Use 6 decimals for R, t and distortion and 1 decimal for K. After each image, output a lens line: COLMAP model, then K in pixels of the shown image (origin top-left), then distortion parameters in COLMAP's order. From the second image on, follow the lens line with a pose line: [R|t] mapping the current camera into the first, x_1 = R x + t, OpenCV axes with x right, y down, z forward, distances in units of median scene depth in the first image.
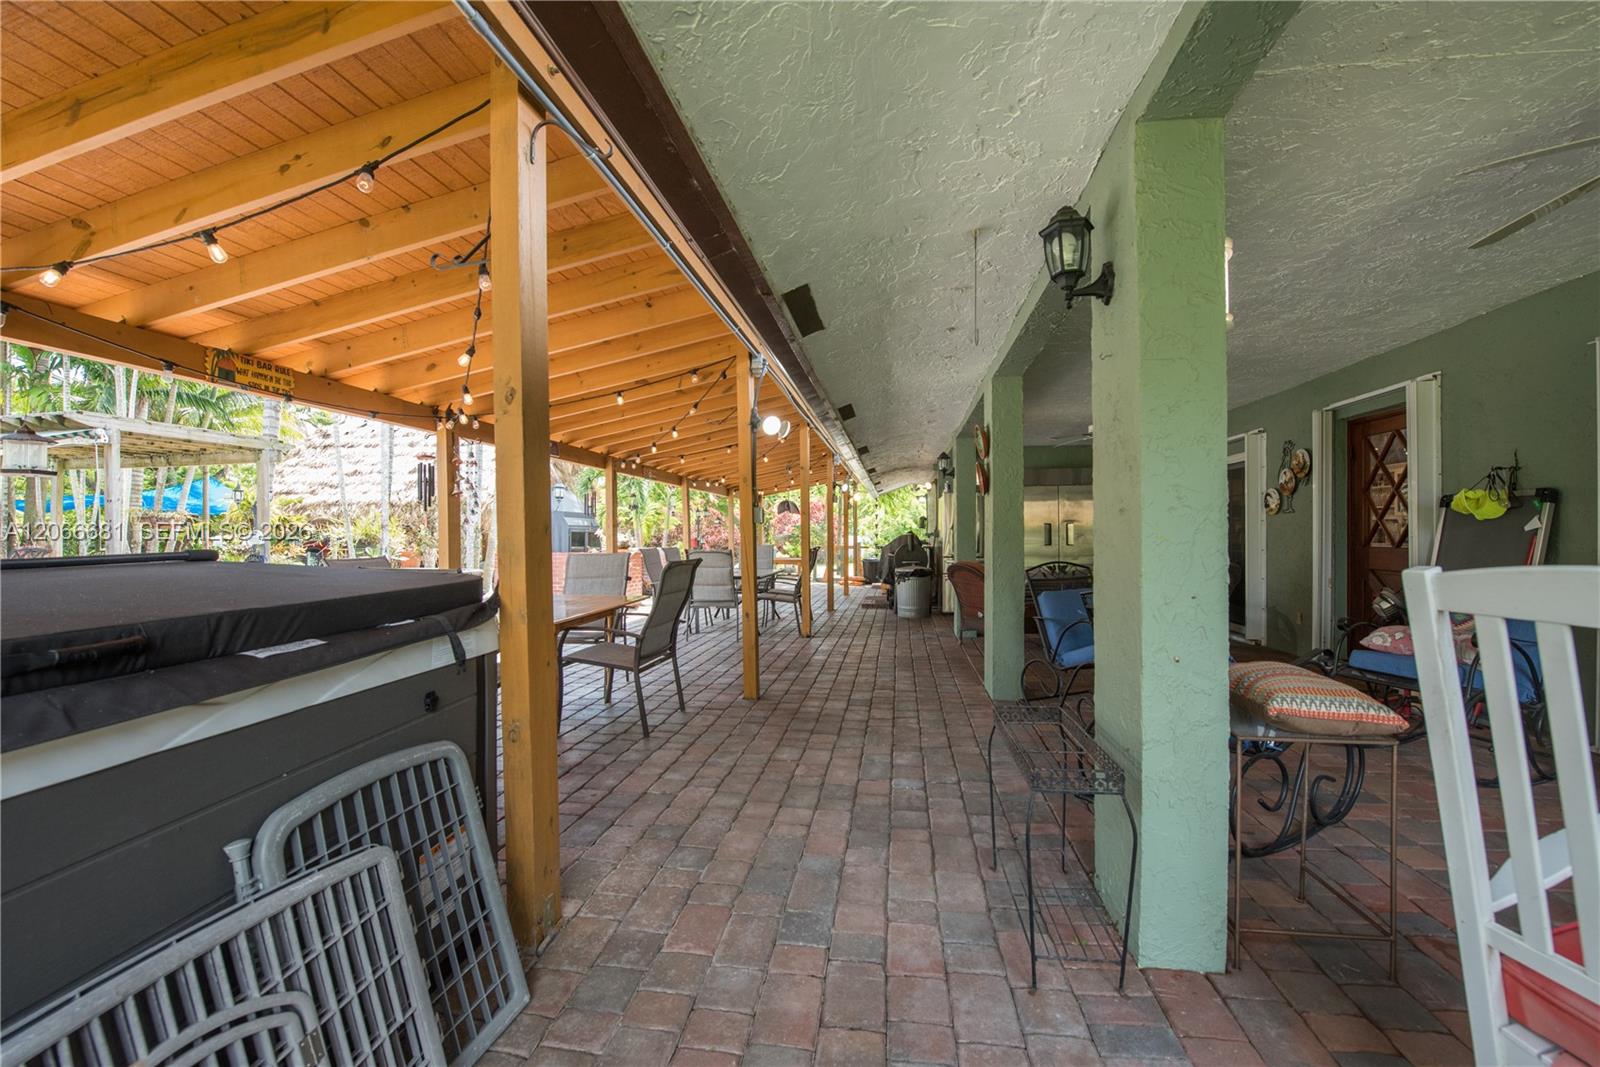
lens RADIAL K [[637.3, 0, 801.6], [0, 637.3, 534.9], [0, 0, 1]] dist [-0.014739, -0.002429]
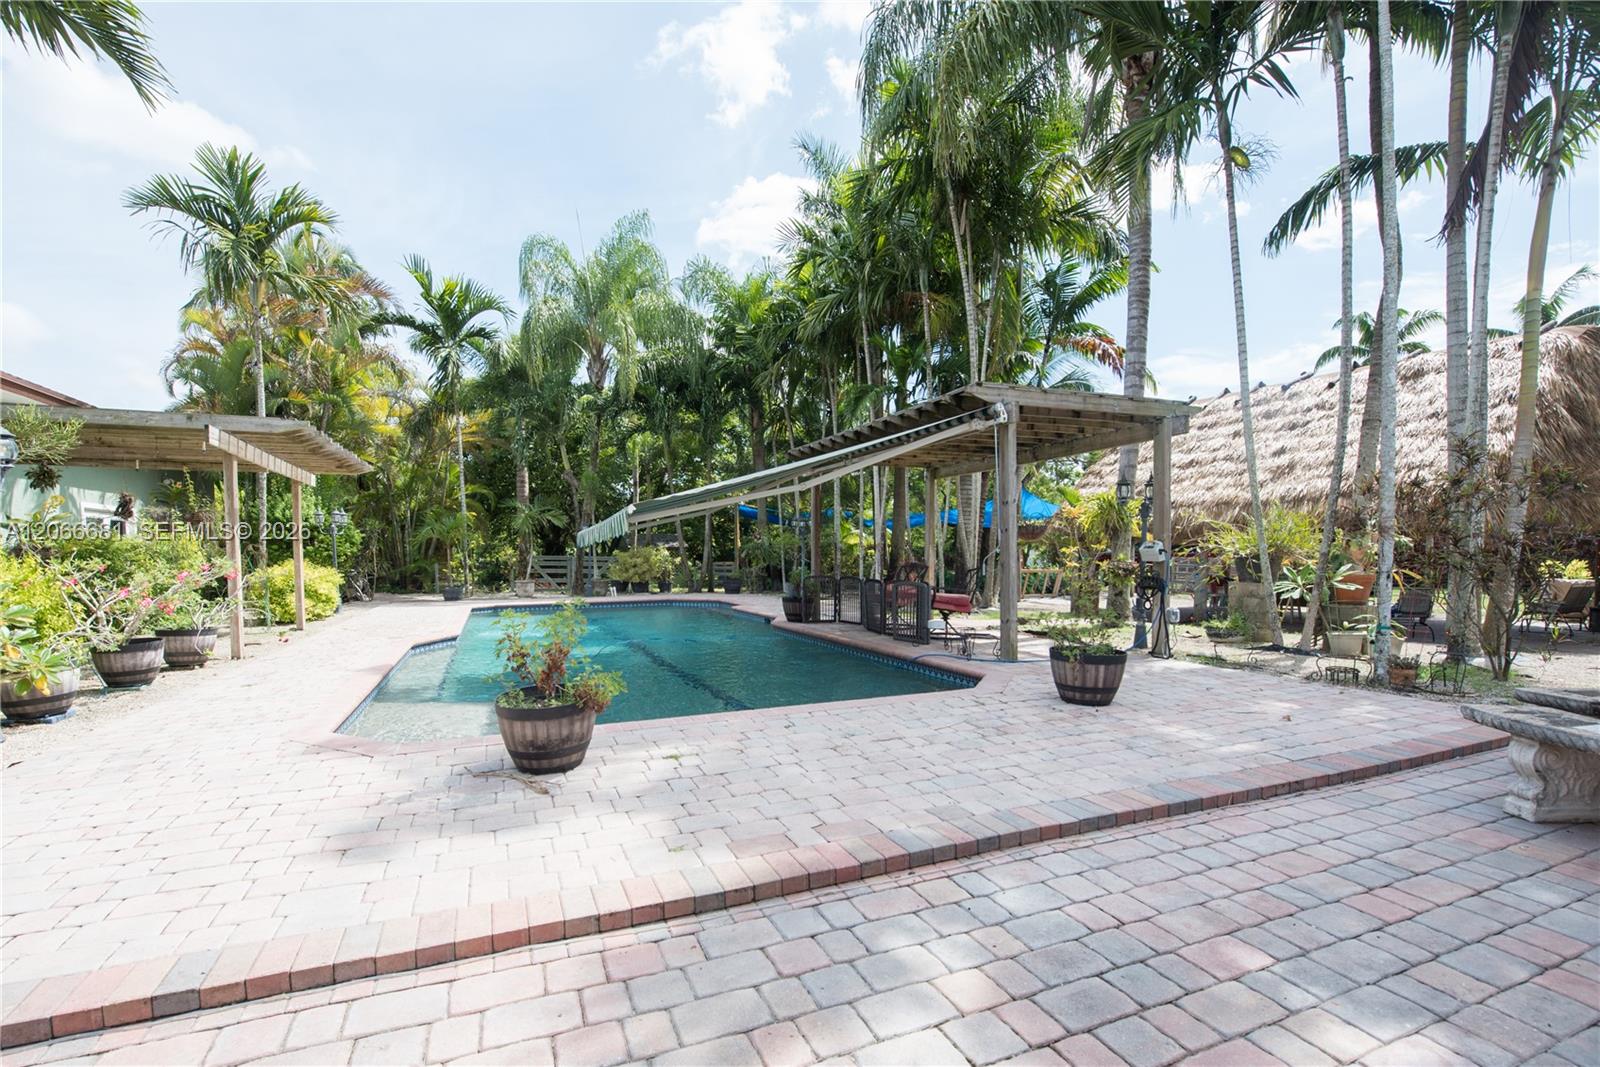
lens RADIAL K [[701.5, 0, 776.3], [0, 701.5, 594.1], [0, 0, 1]] dist [-0.027387, -0.000552]
pose [[0.507039, 0.049787, -0.860484, -1.364571], [0.009275, 0.997957, 0.063206, -0.005737], [0.861873, -0.040029, 0.505541, 0.886516]]
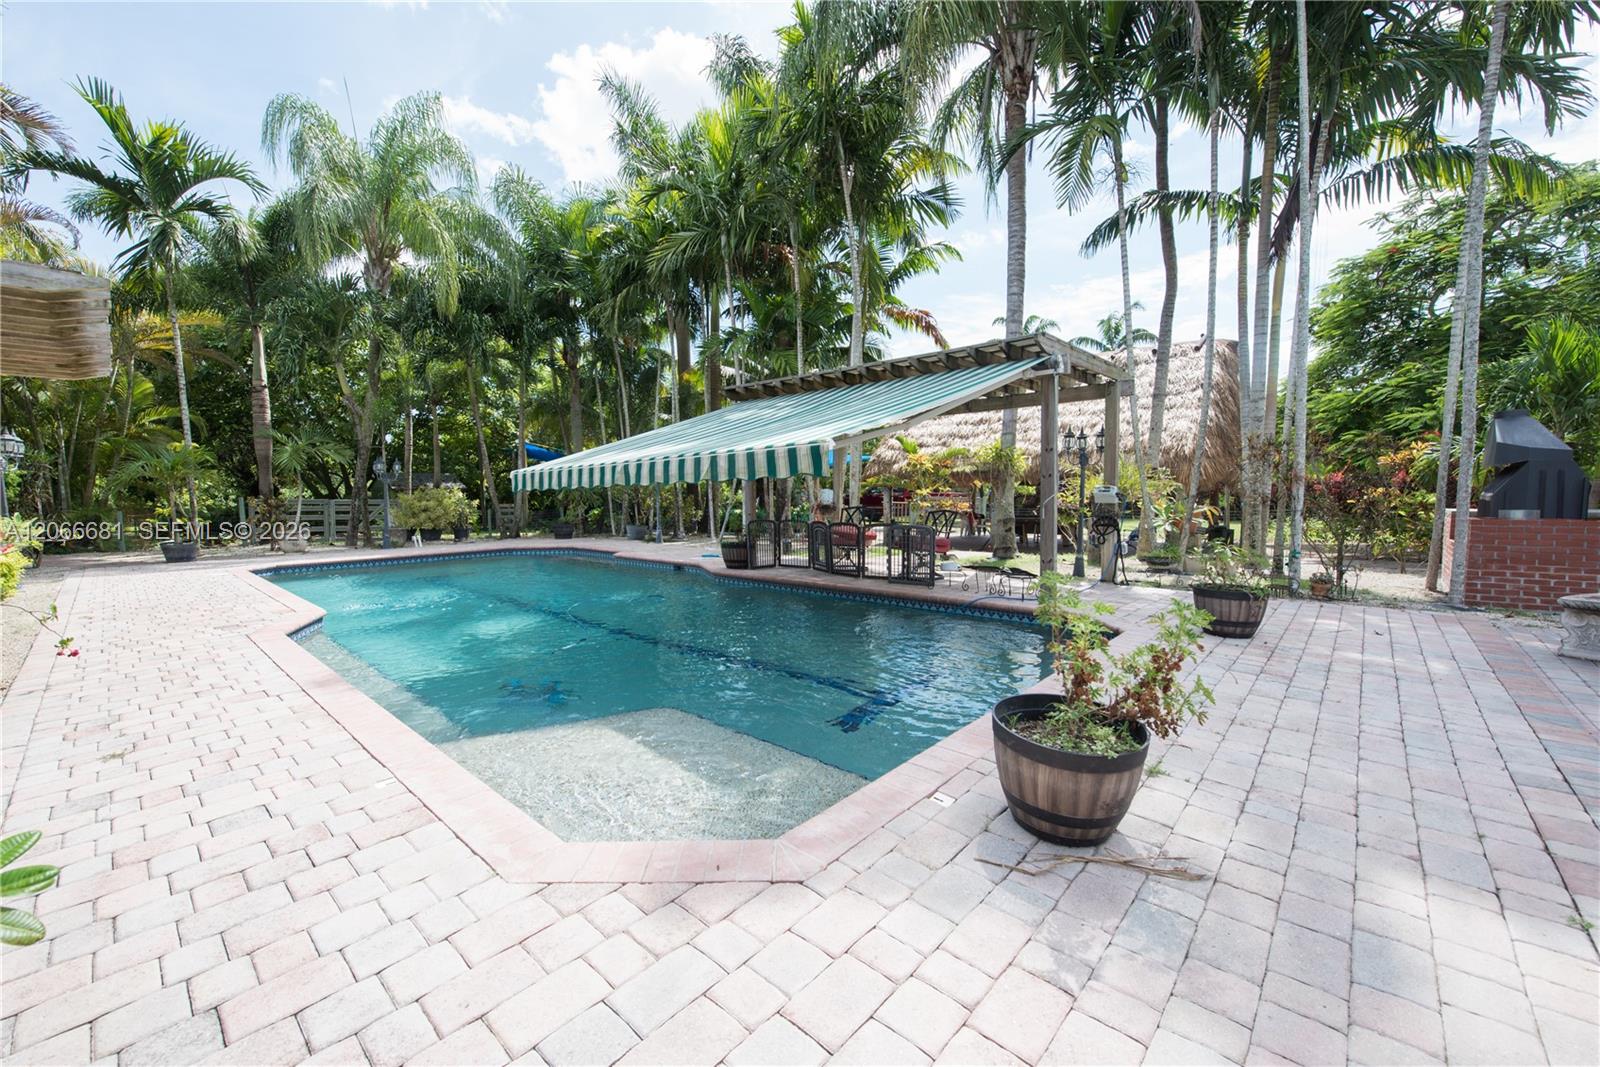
lens RADIAL K [[637.3, 0, 800.9], [0, 637.3, 530.4], [0, 0, 1]] dist [-0.014739, -0.002429]
pose [[0.836053, 0.031092, -0.547767, -2.392333], [0.007758, 0.997623, 0.068467, -0.030570], [0.548594, -0.061492, 0.833824, 0.409614]]
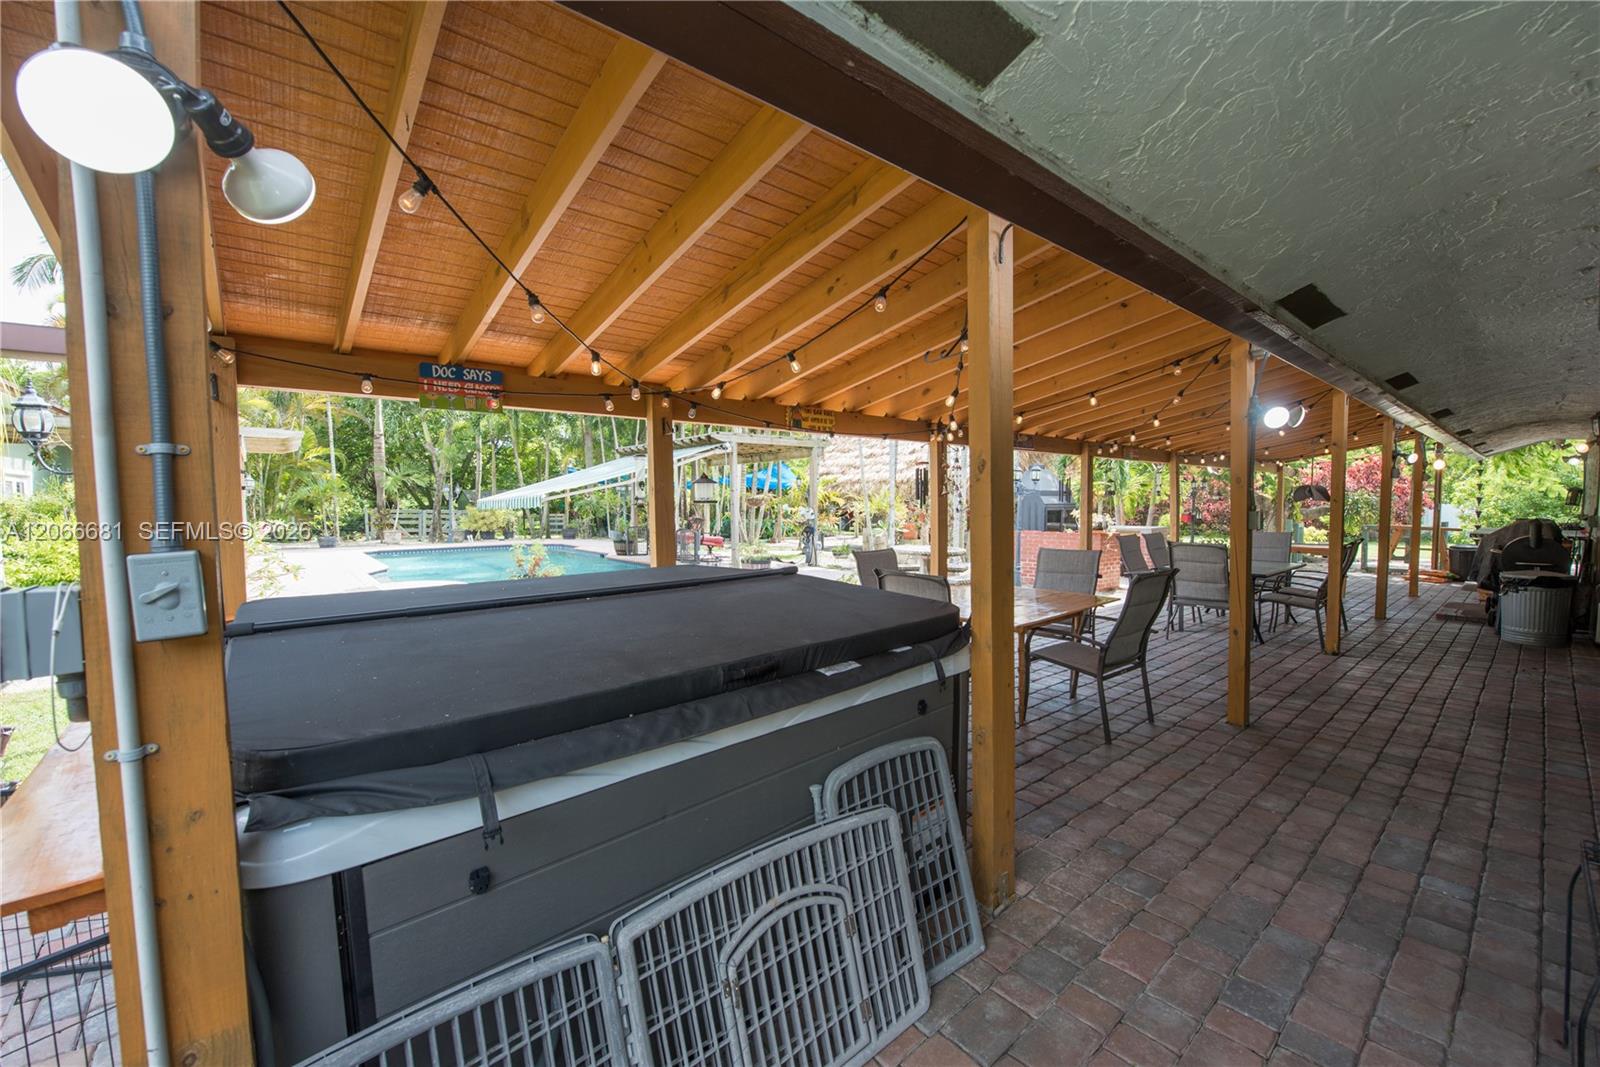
lens RADIAL K [[637.3, 0, 804.5], [0, 637.3, 534.6], [0, 0, 1]] dist [-0.014739, -0.002429]
pose [[0.753332, 0.036033, -0.656653, 0.055178], [0.002060, 0.998364, 0.057148, -0.093395], [0.657637, -0.044404, 0.752025, -0.089527]]
